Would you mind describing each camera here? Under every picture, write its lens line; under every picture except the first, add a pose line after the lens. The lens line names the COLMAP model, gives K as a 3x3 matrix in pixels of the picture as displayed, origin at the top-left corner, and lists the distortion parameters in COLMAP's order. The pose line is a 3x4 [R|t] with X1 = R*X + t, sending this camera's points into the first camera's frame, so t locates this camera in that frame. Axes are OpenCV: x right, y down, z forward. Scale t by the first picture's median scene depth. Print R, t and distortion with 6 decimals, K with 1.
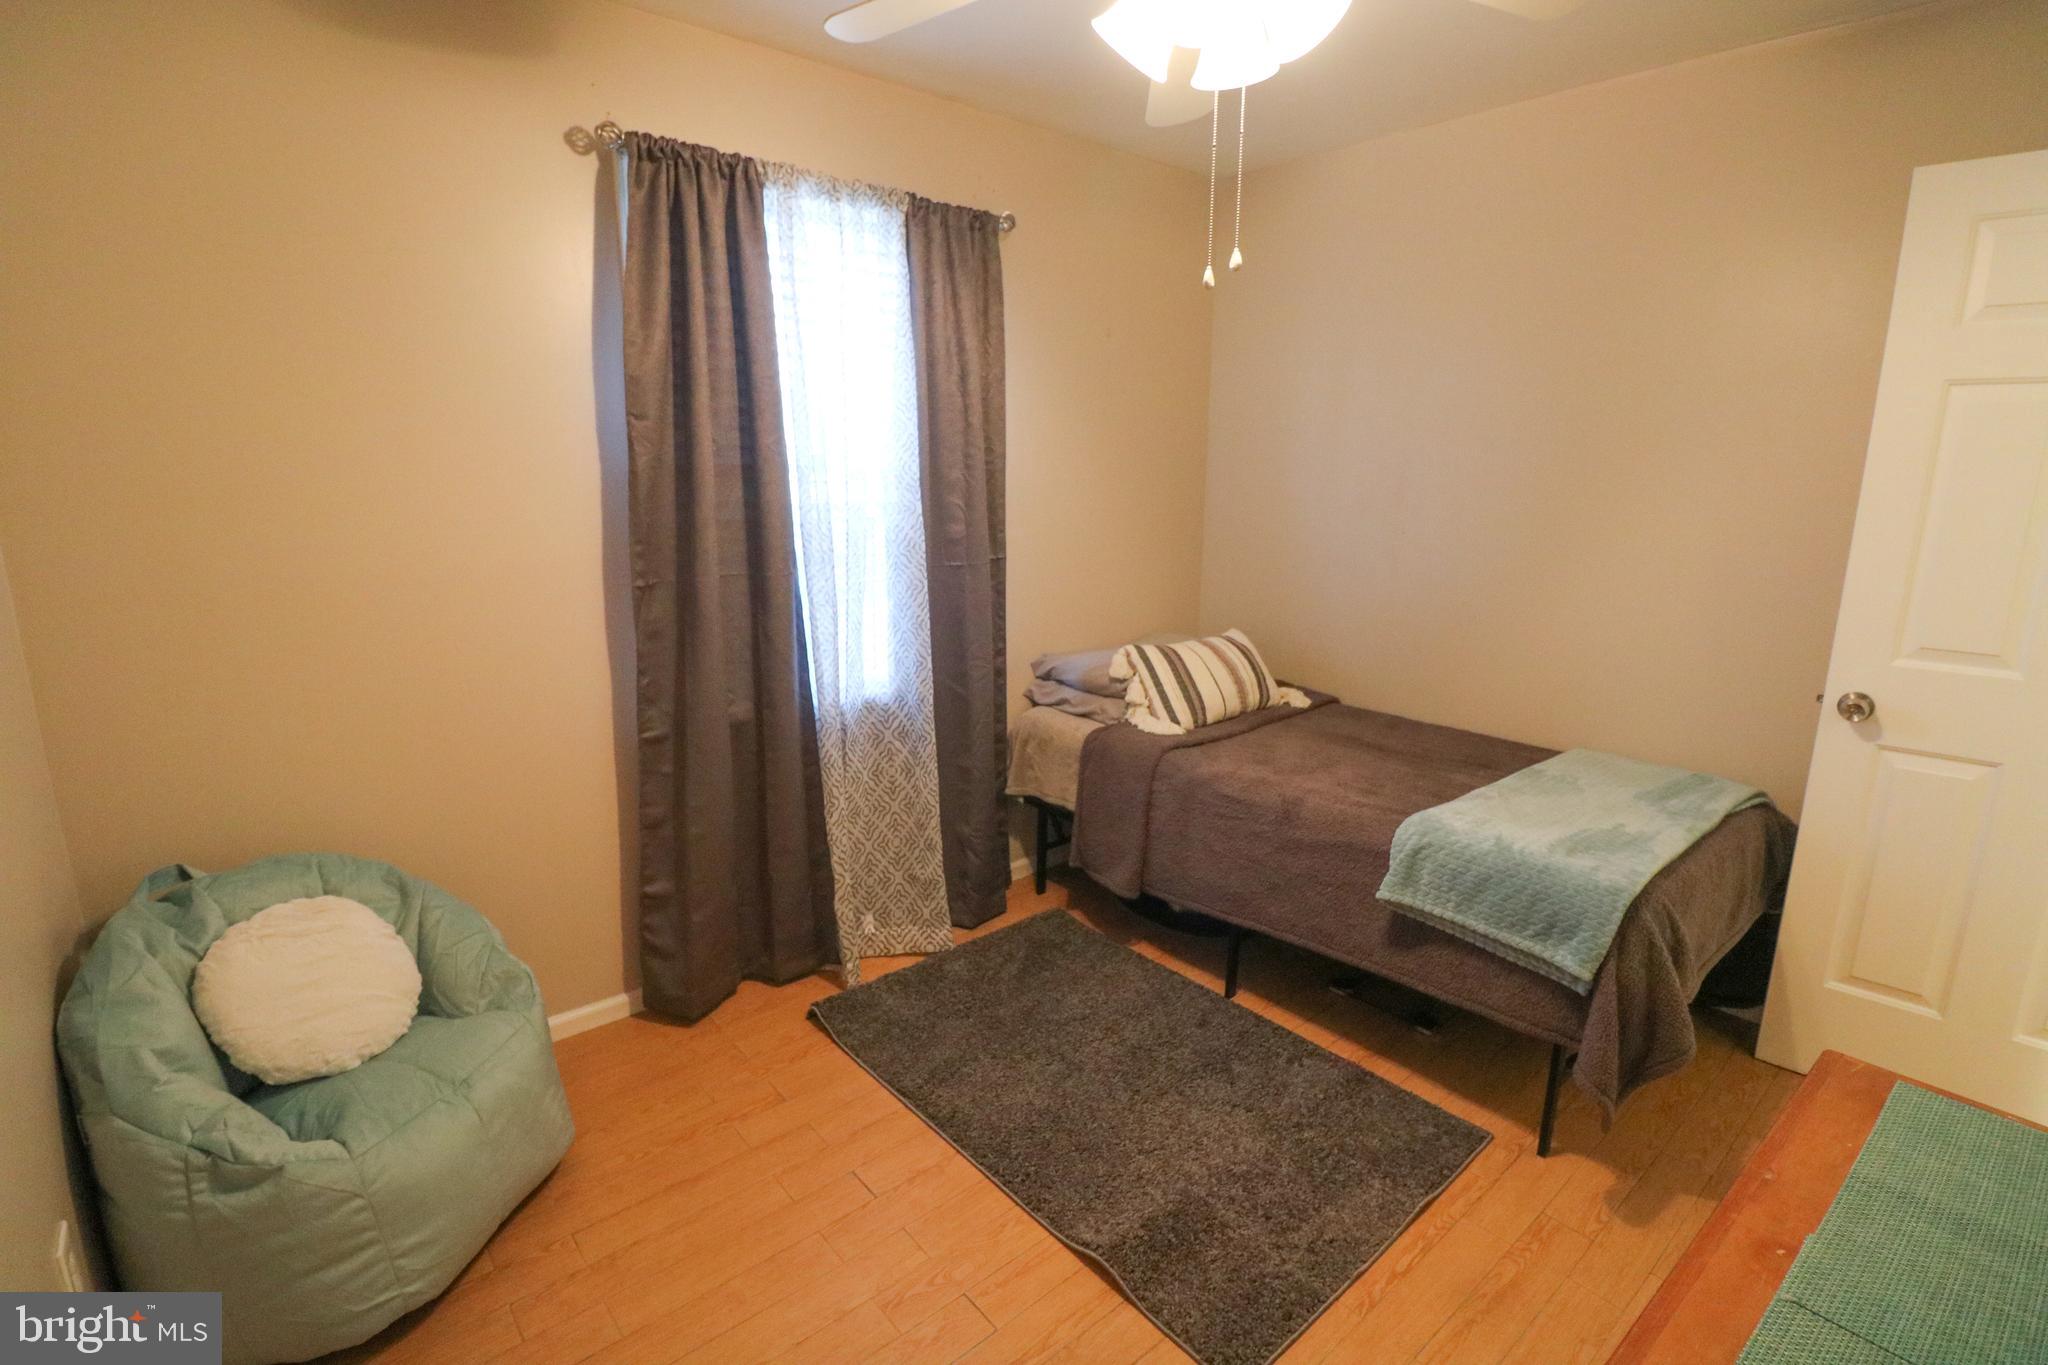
lens RADIAL K [[959.1, 0, 1010.7], [0, 959.1, 684.1], [0, 0, 1]] dist [-0.004235, -0.000680]
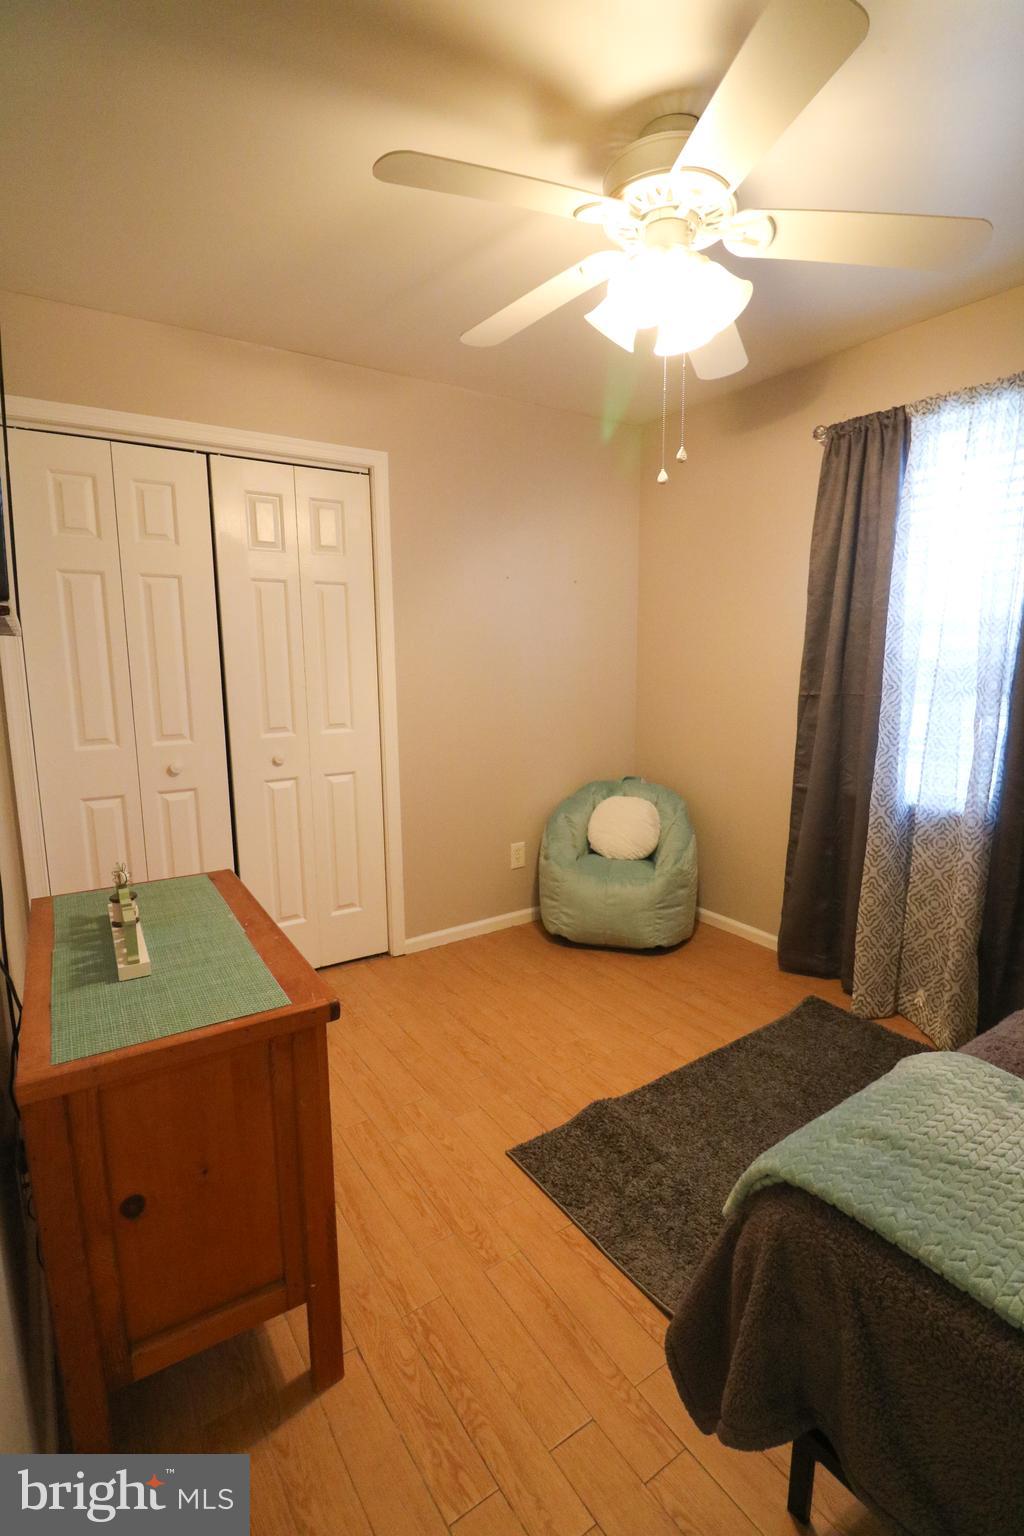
lens RADIAL K [[719.4, 0, 514.9], [0, 719.4, 765.8], [0, 0, 1]] dist [-0.004235, -0.000680]
pose [[-0.115913, 0.153853, -0.981271, 0.990400], [-0.208288, 0.962199, 0.175467, -0.105576], [0.971175, 0.224726, -0.079485, 0.684389]]
